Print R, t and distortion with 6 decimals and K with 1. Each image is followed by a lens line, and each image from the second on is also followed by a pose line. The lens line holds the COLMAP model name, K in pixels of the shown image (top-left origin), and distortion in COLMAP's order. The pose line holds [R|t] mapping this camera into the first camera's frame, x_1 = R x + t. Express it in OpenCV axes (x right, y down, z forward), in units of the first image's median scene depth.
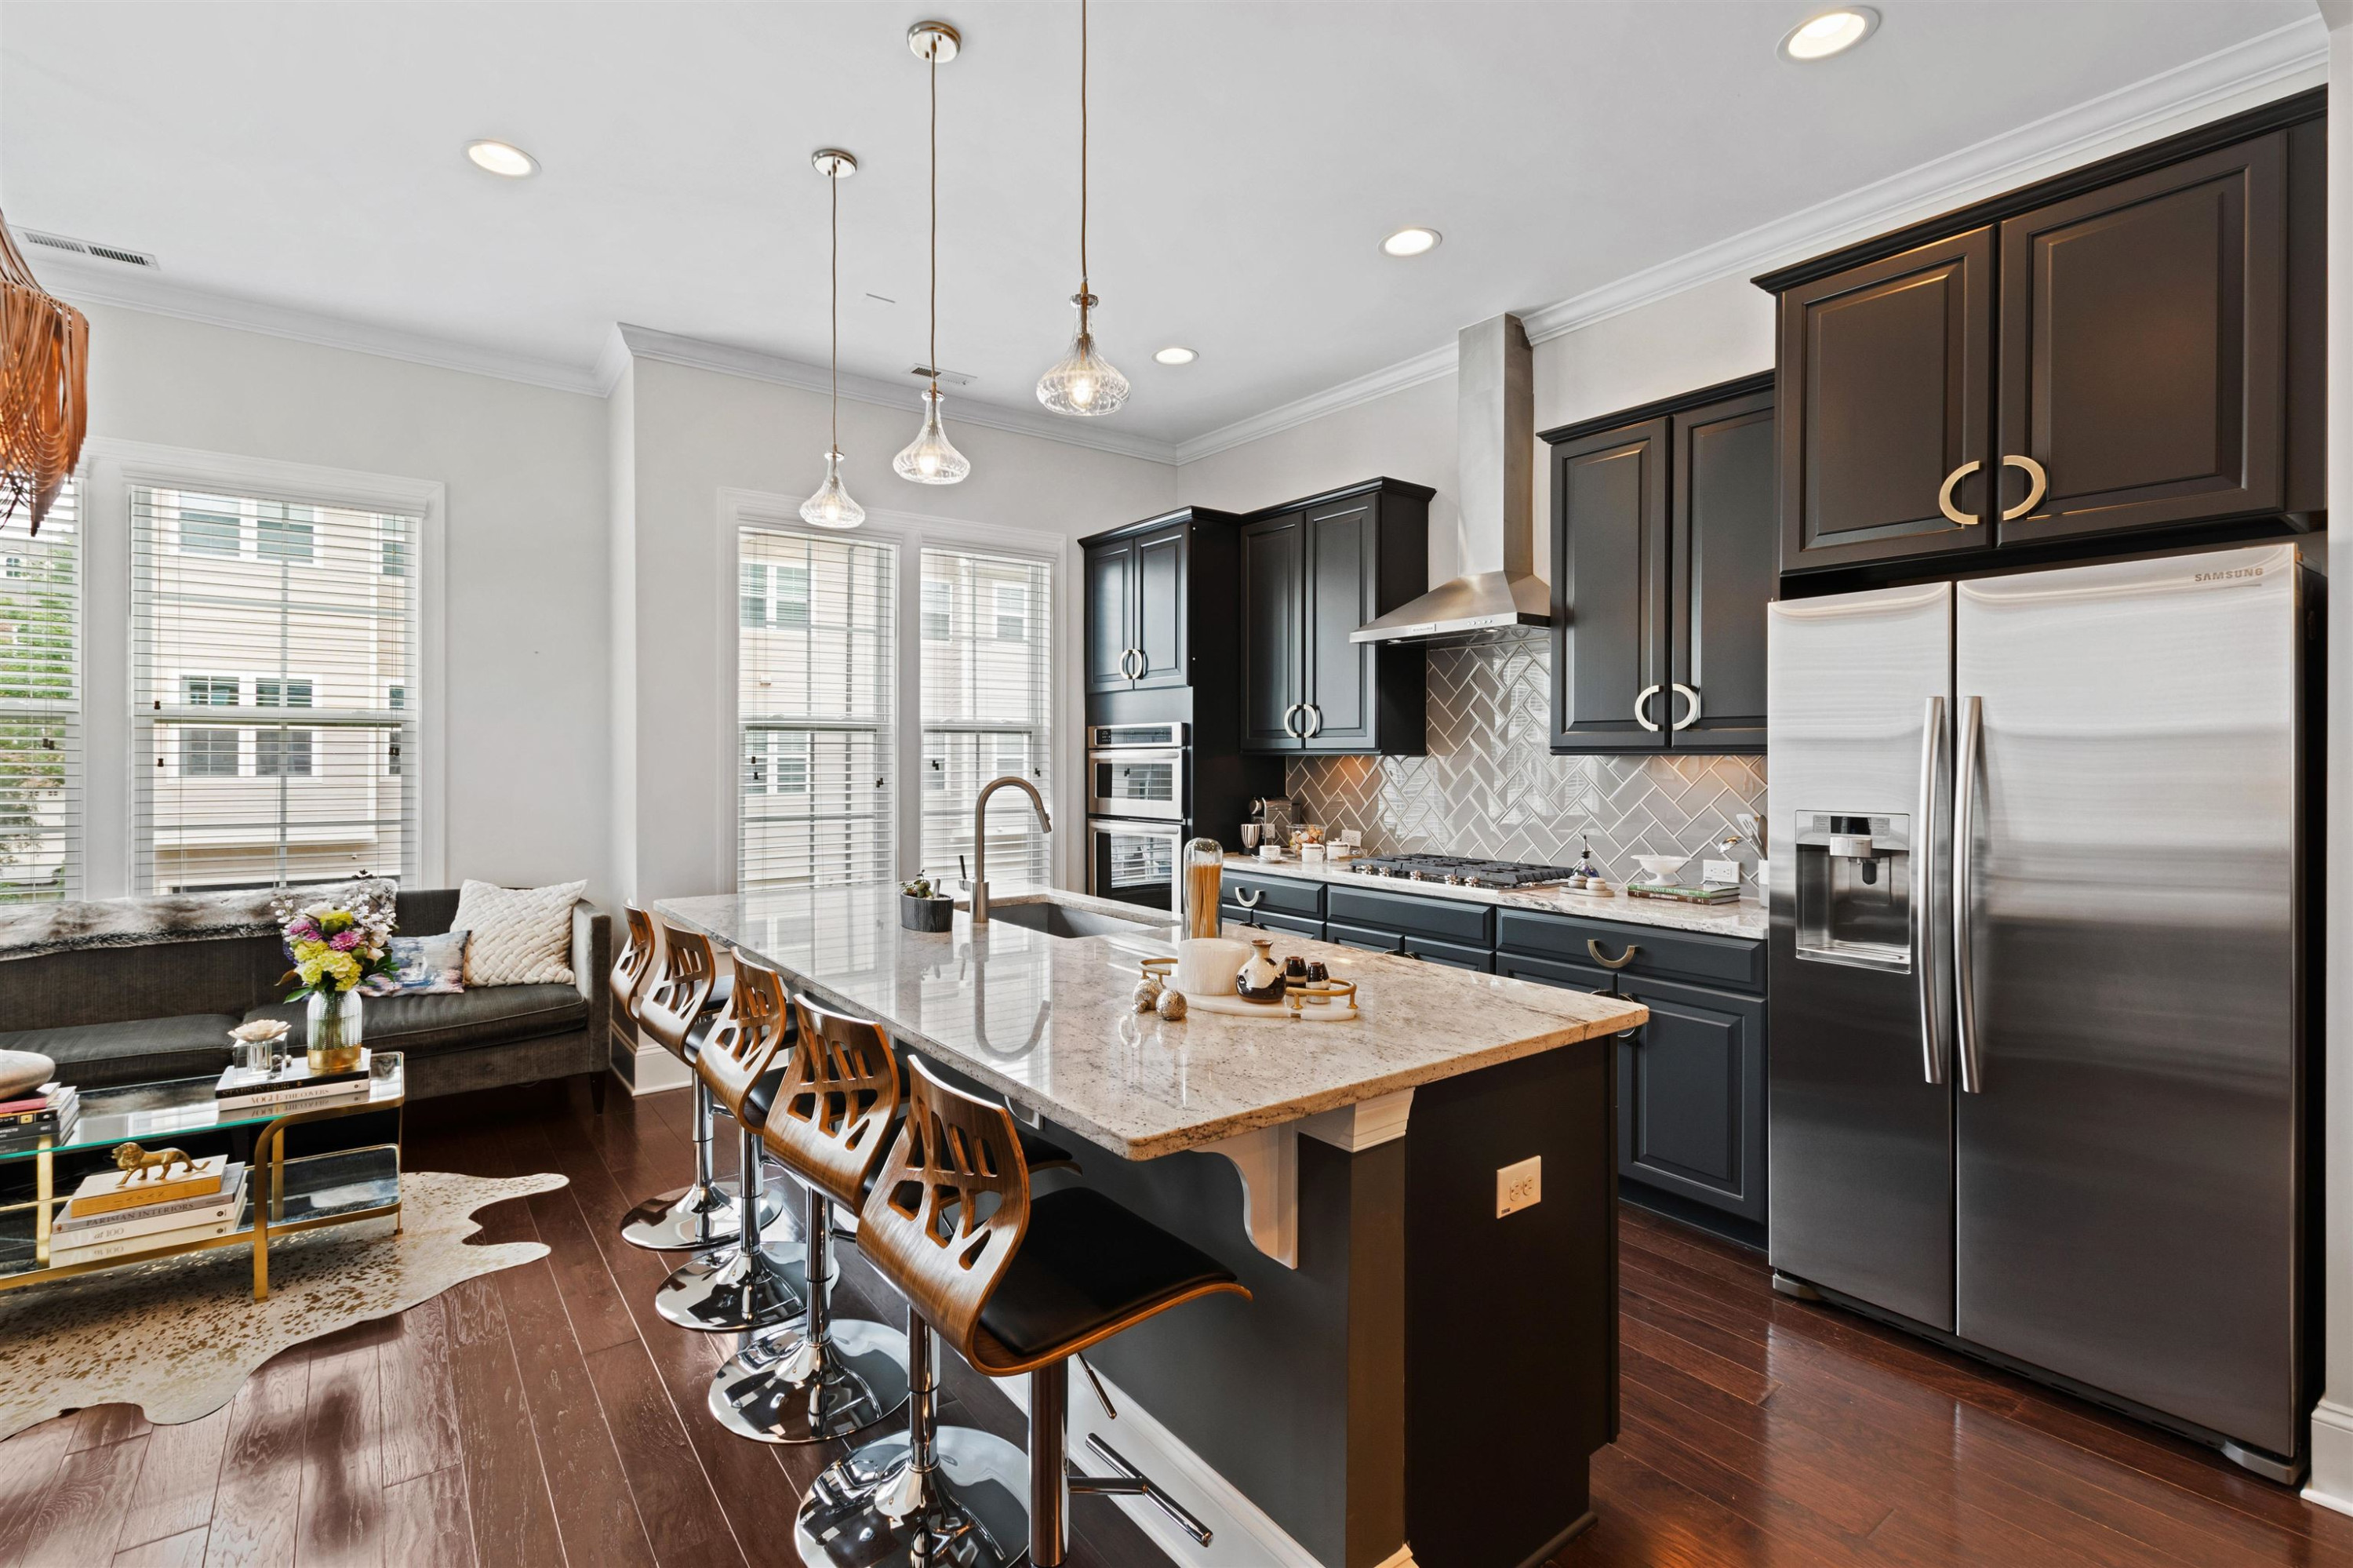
lens RADIAL K [[1048.1, 0, 1133.7], [0, 1048.1, 755.0], [0, 0, 1]] dist [0.012895, -0.002172]
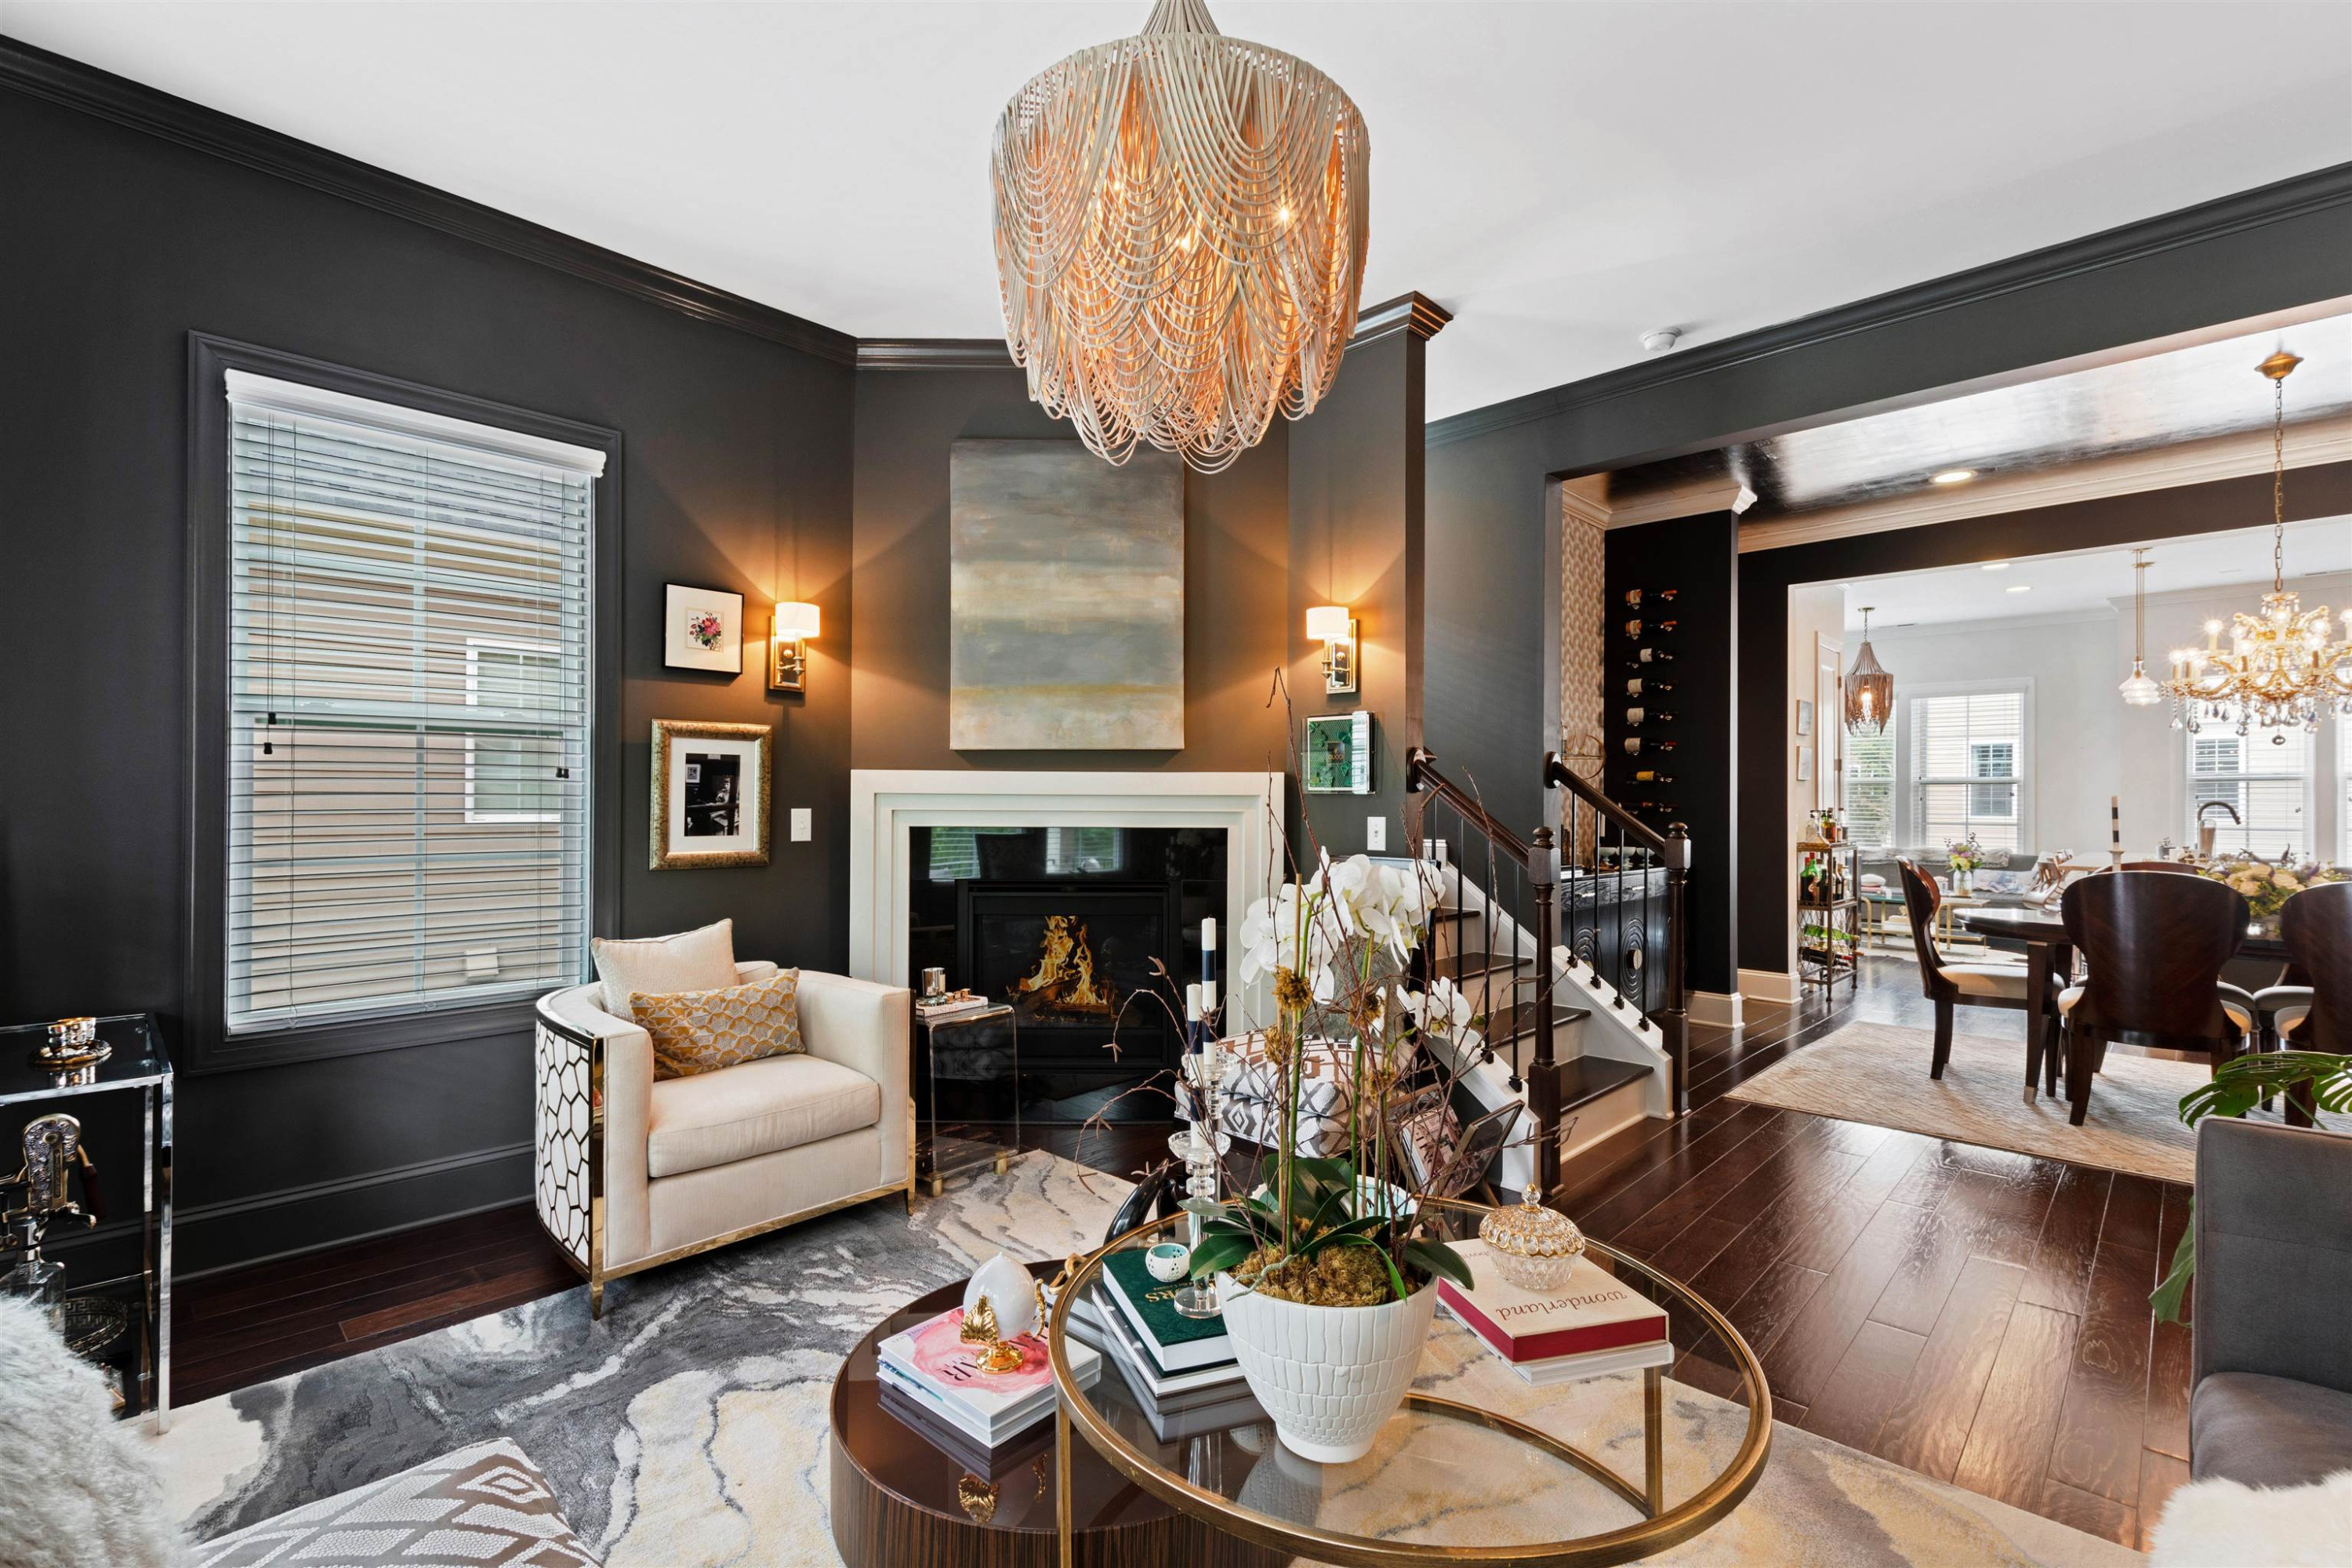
lens RADIAL K [[1047.7, 0, 1173.7], [0, 1047.7, 796.2], [0, 0, 1]] dist [0.012895, -0.002172]
pose [[0.163019, -0.007959, -0.986591, 1.414881], [-0.003904, 0.999954, -0.008712, 0.030467], [0.986615, 0.005272, 0.162981, -1.316181]]
